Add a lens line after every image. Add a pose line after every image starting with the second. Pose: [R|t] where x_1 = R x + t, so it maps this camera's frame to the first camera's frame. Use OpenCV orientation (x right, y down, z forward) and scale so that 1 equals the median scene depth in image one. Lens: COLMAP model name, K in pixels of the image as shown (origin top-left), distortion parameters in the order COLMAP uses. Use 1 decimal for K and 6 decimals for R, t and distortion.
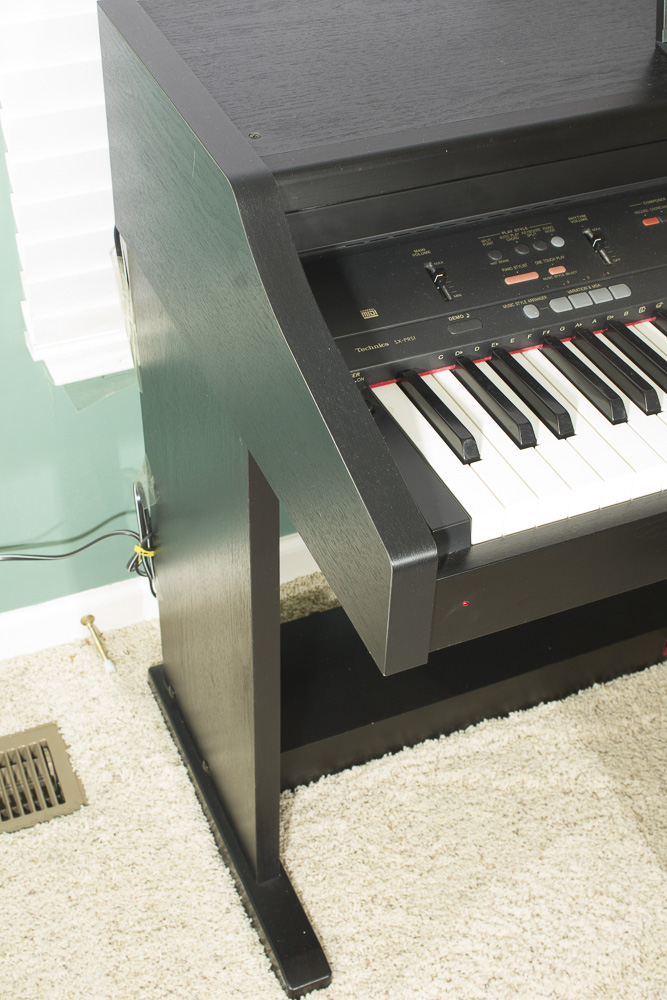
lens RADIAL K [[1409.8, 0, 333.5], [0, 1409.8, 500.0], [0, 0, 1]] dist [-0.008467, -0.003232]
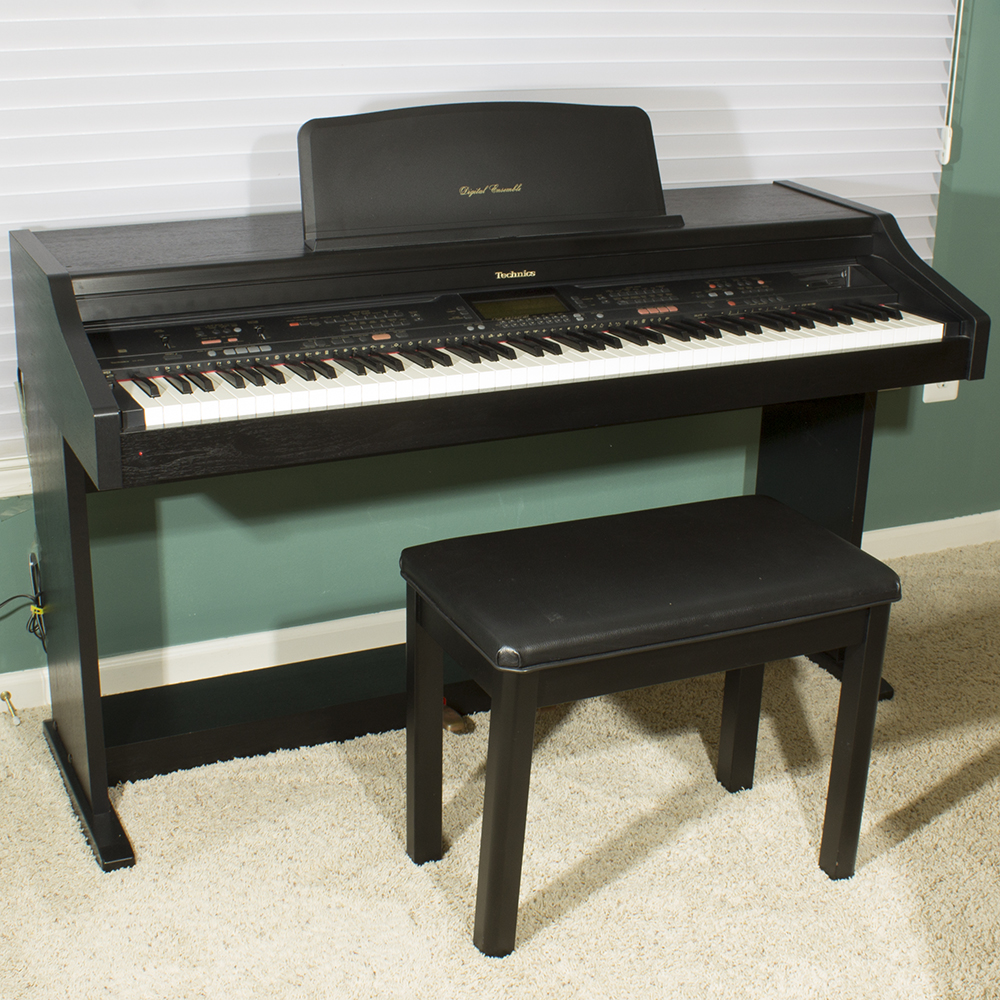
lens RADIAL K [[1672.9, 0, 500.0], [0, 1672.9, 500.0], [0, 0, 1]] dist [-0.148358, -0.020996]
pose [[0.999714, -0.012705, 0.020264, 0.445749], [0.019261, 0.929955, -0.367167, 0.810065], [-0.014180, 0.367453, 0.929934, -0.921575]]
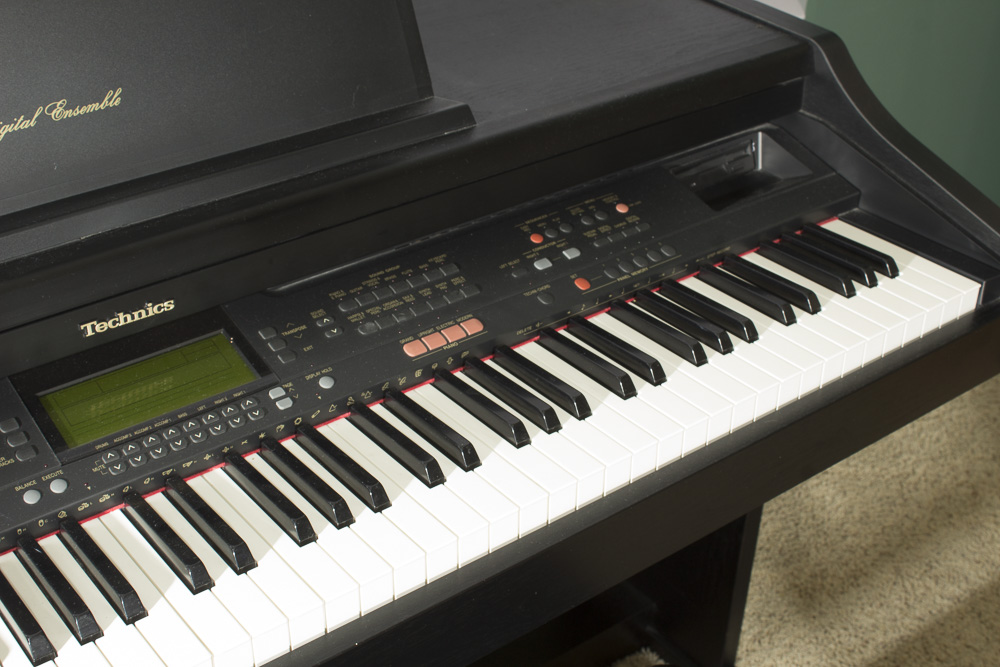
lens RADIAL K [[1378.1, 0, 500.0], [0, 1378.1, 333.5], [0, 0, 1]] dist [-0.035519, 0.027327]
pose [[0.972251, -0.134451, 0.191446, 0.576421], [0.162954, 0.976384, -0.141849, -0.152344], [-0.167853, 0.169110, 0.971199, 0.236519]]
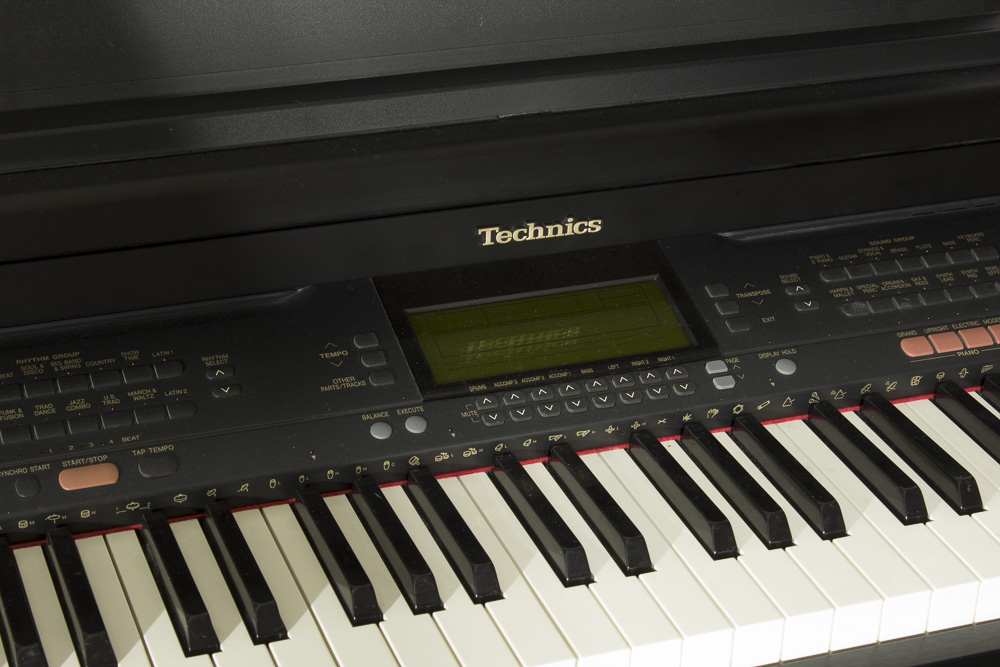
lens RADIAL K [[2203.2, 0, 500.0], [0, 2203.2, 333.5], [0, 0, 1]] dist [-0.021308, 0.538394]
pose [[0.997425, 0.042244, -0.057956, 0.559707], [-0.053951, 0.974398, -0.218262, -0.051001], [0.047252, 0.220827, 0.974168, 0.116733]]
